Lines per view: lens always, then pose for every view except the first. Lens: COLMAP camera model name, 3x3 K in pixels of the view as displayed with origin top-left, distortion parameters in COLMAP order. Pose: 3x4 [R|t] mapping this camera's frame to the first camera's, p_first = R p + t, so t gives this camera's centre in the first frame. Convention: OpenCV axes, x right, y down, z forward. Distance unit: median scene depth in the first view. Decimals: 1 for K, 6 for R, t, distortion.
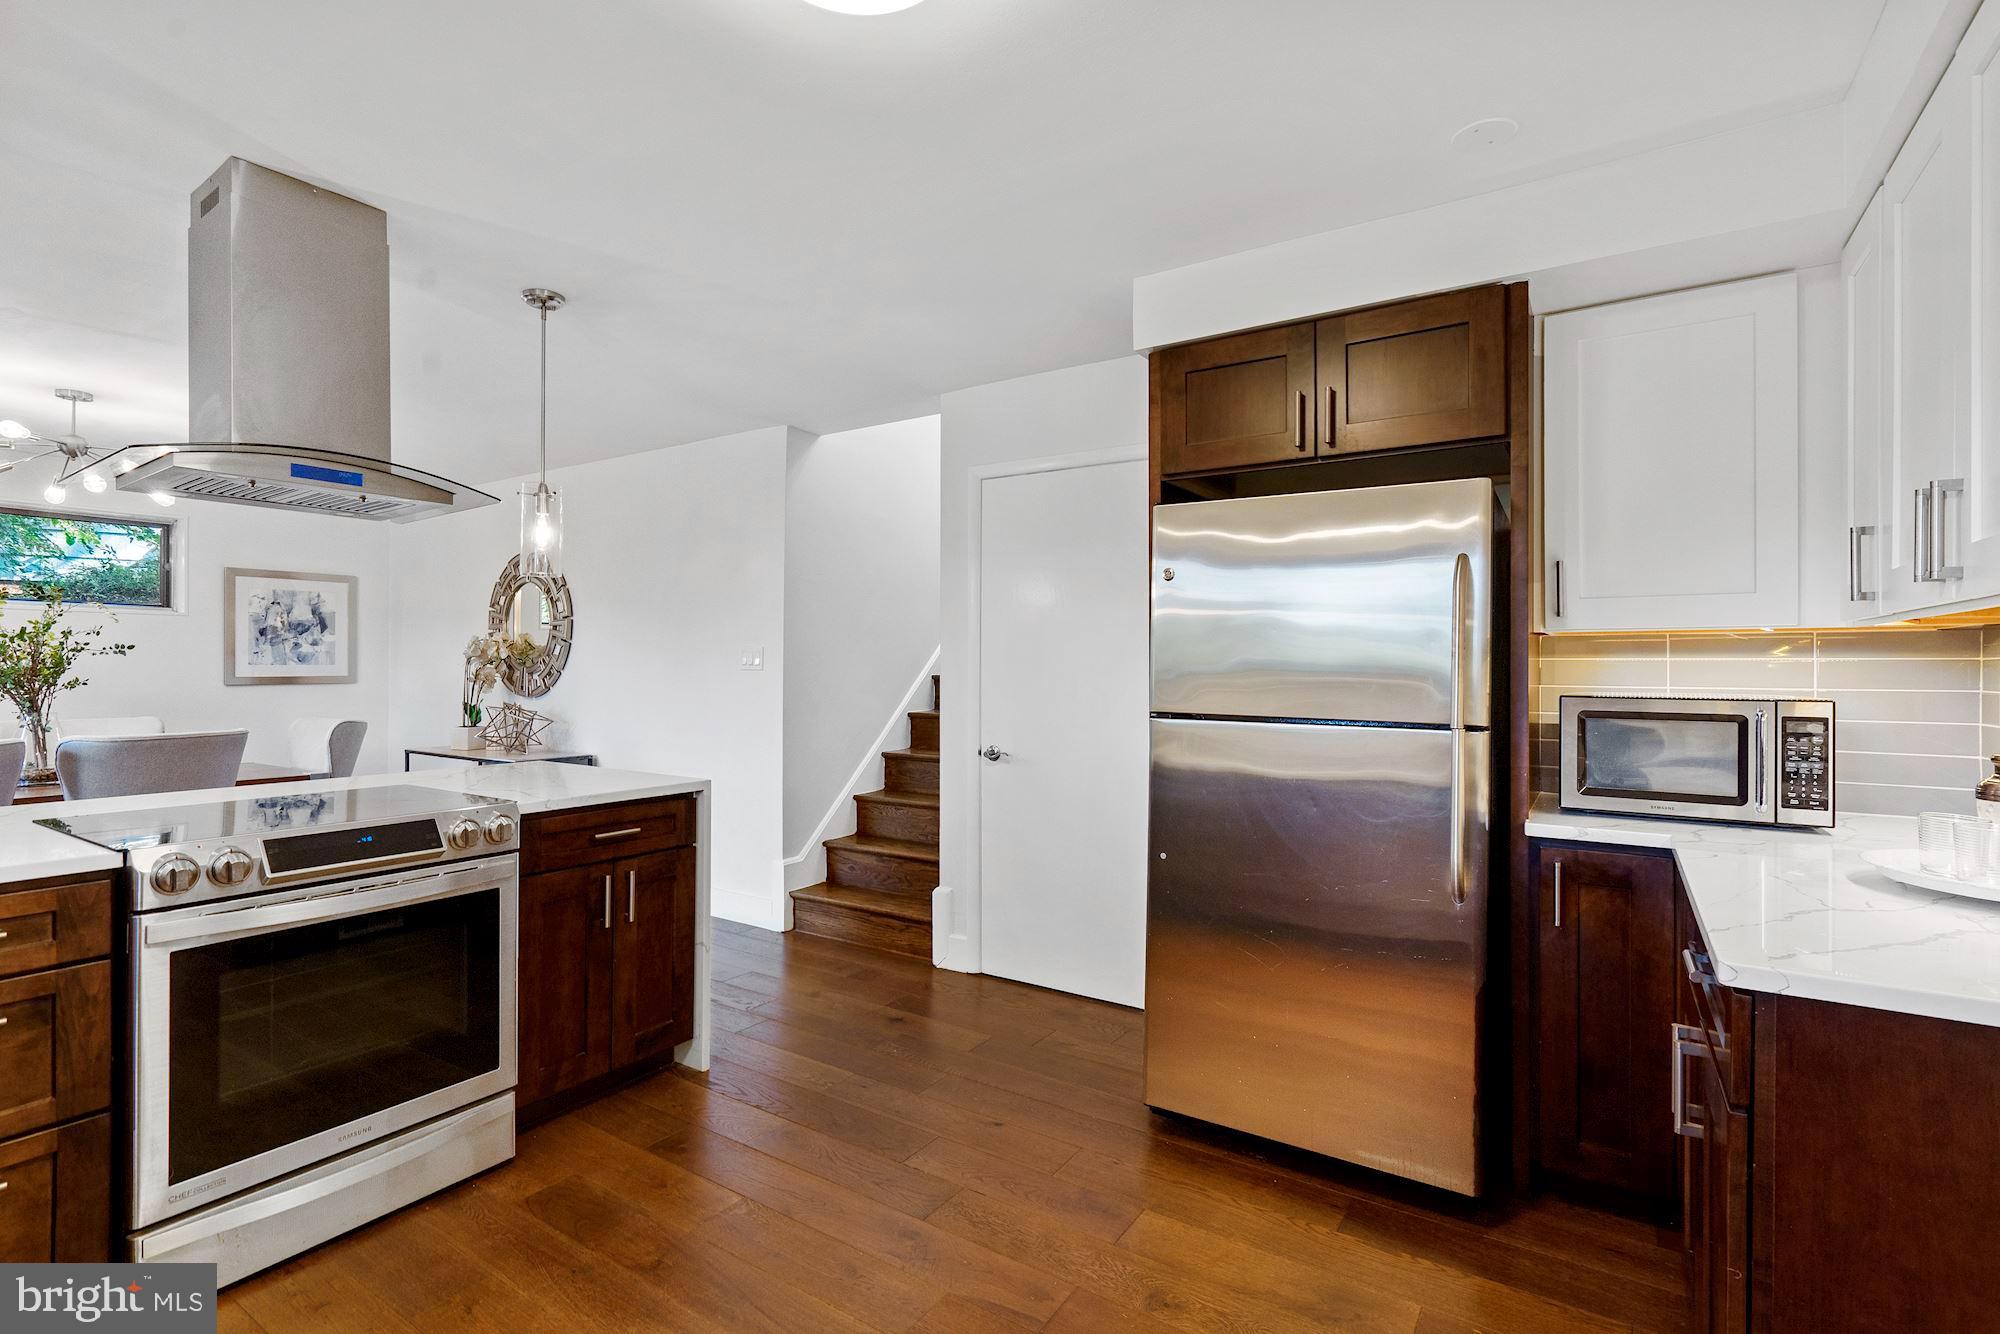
lens RADIAL K [[942.8, 0, 961.2], [0, 942.8, 657.2], [0, 0, 1]] dist [0.002315, 0.000204]
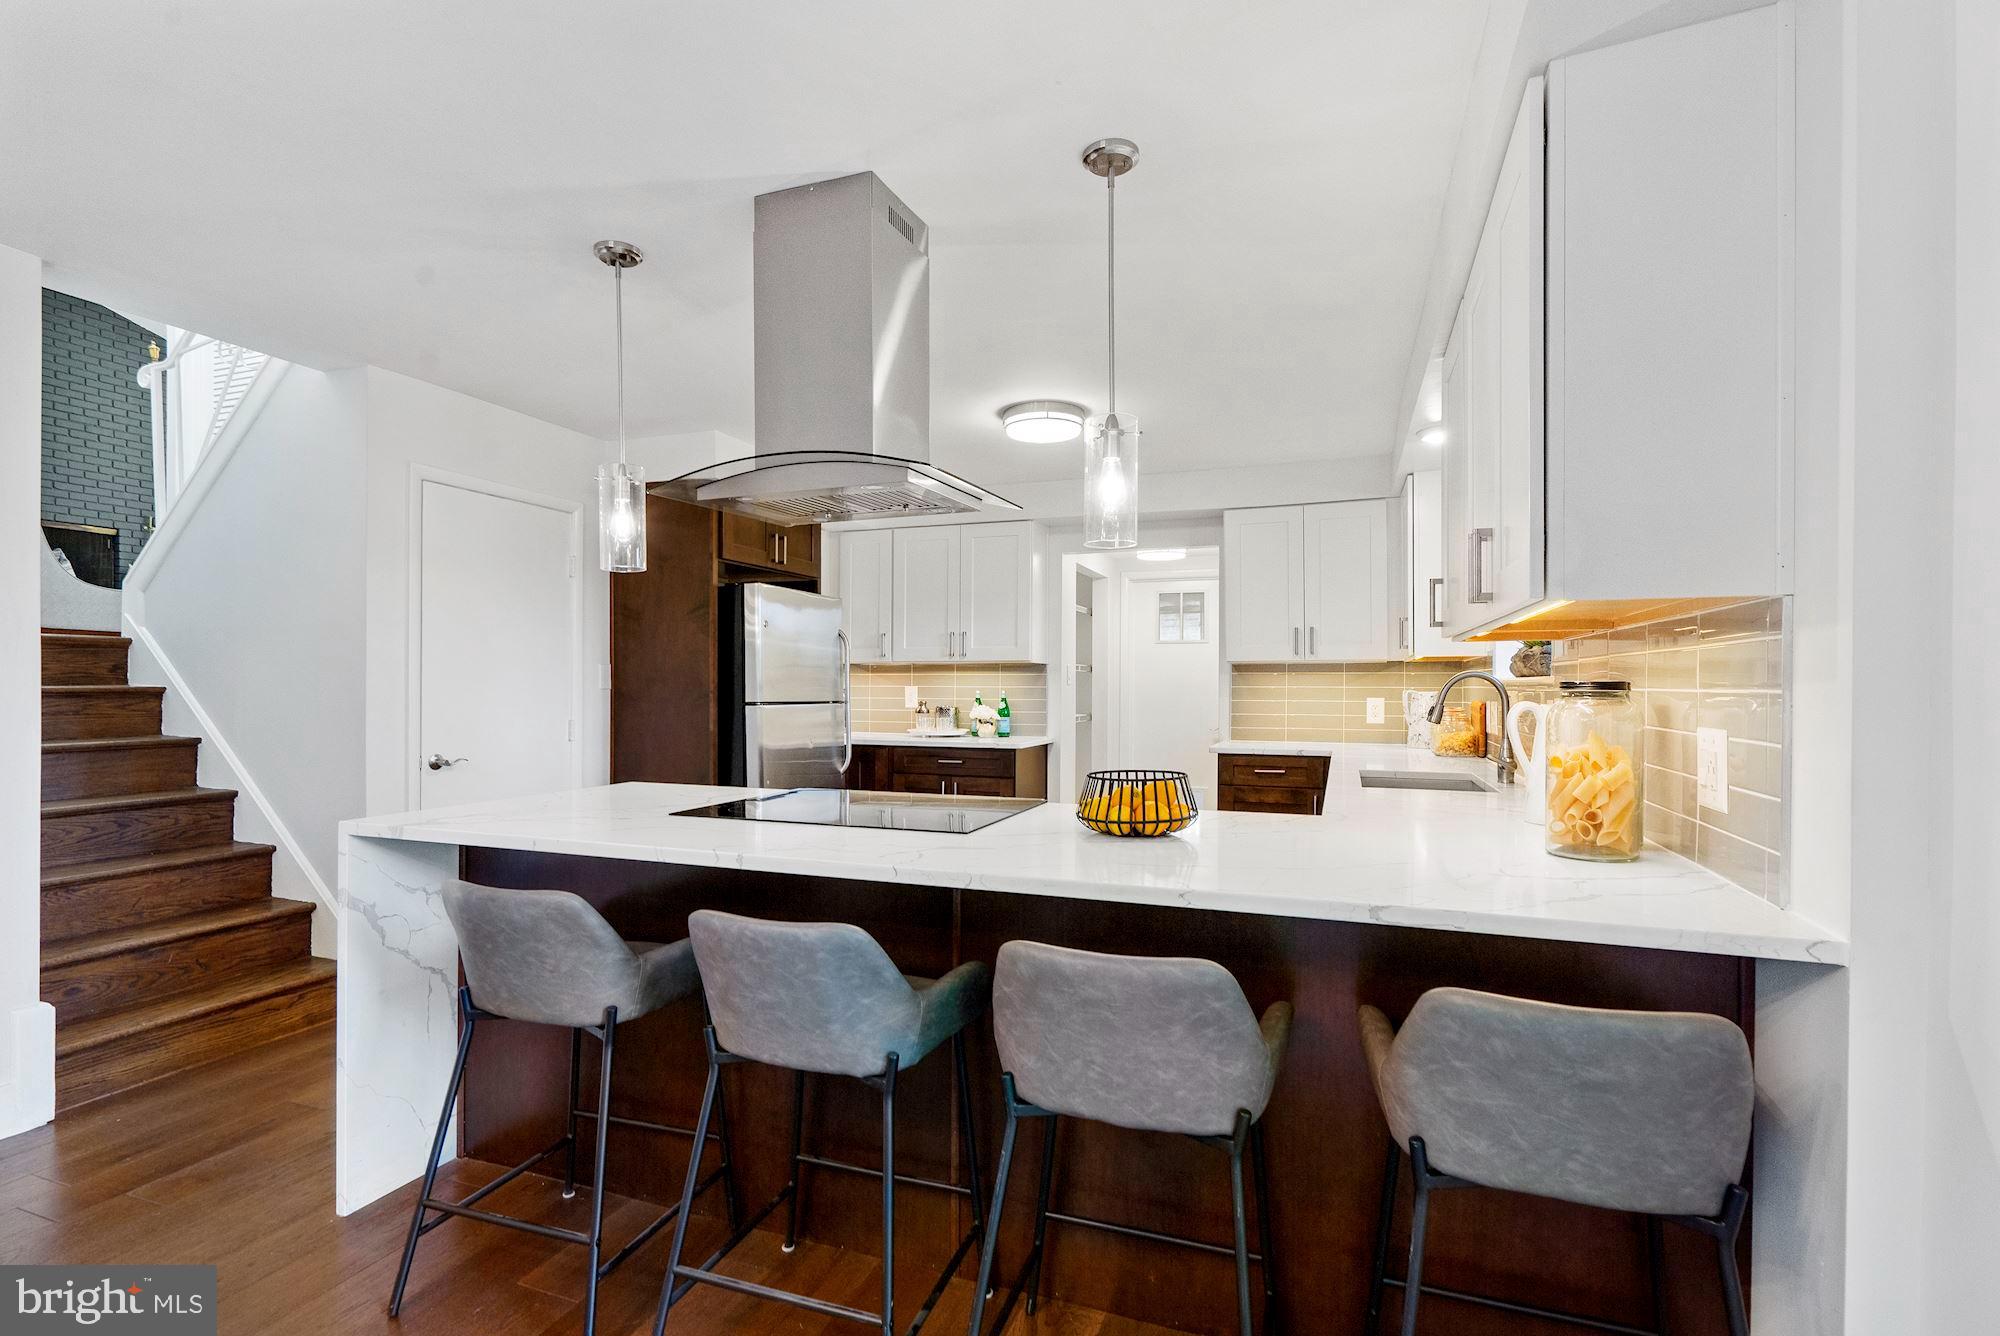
lens RADIAL K [[913.0, 0, 1000.0], [0, 913.0, 668.0], [0, 0, 1]] dist [-0.012651, -0.000189]
pose [[-0.236826, 0.011906, 0.971479, -0.946372], [-0.009957, 0.999843, -0.014681, 0.010328], [-0.971501, -0.013150, -0.236670, 0.600644]]
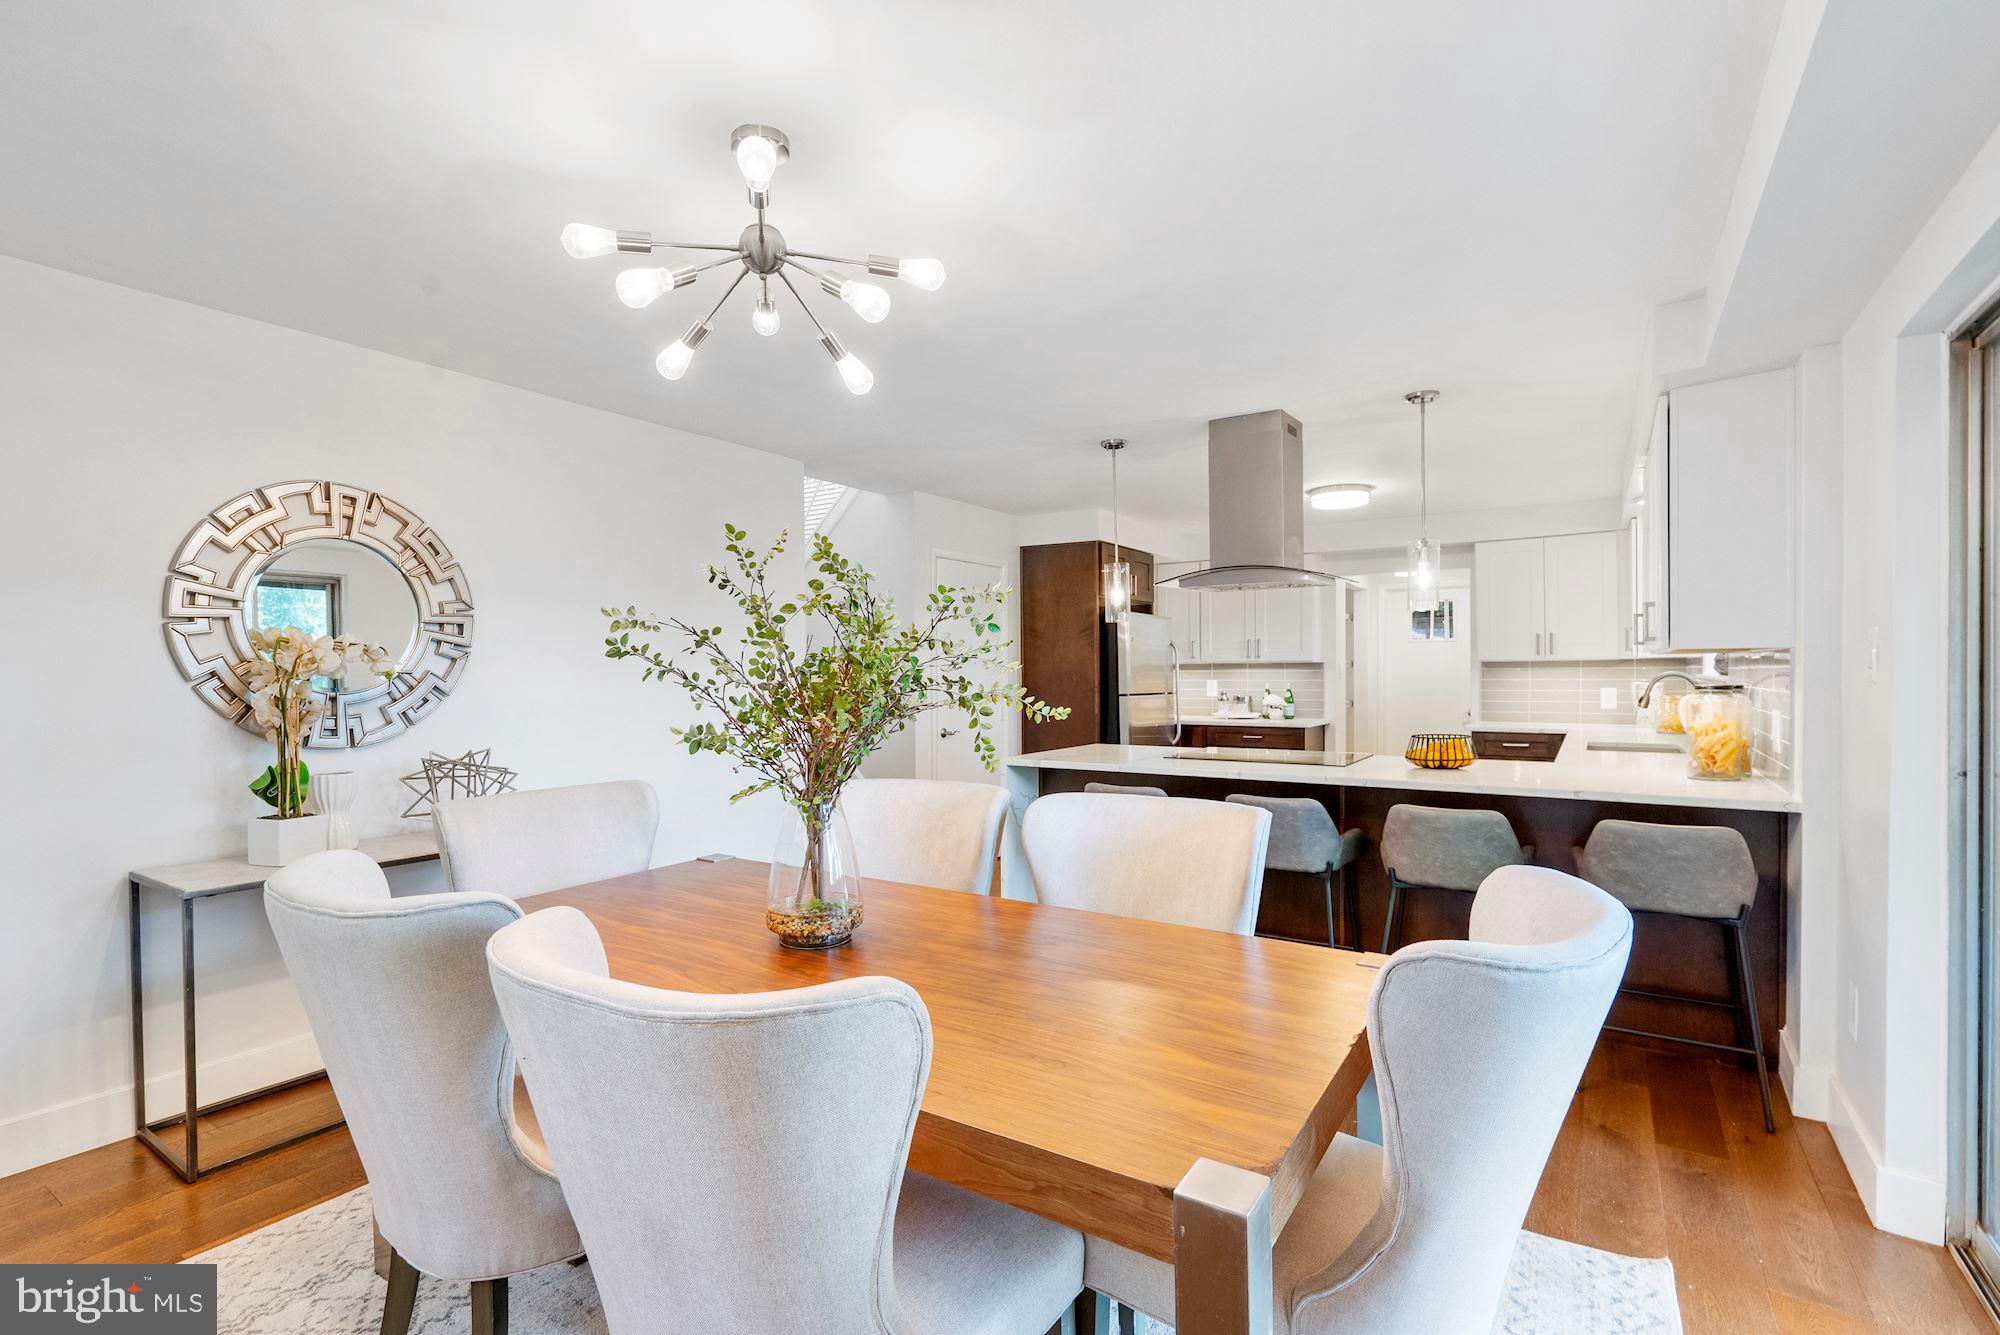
lens RADIAL K [[907.5, 0, 1000.0], [0, 907.5, 667.5], [0, 0, 1]] dist [0.001850, 0.000255]
pose [[-0.016822, -0.001314, 0.999858, -1.184936], [0.001602, 0.999998, 0.001341, -0.000955], [-0.999857, 0.001624, -0.016820, 0.746136]]
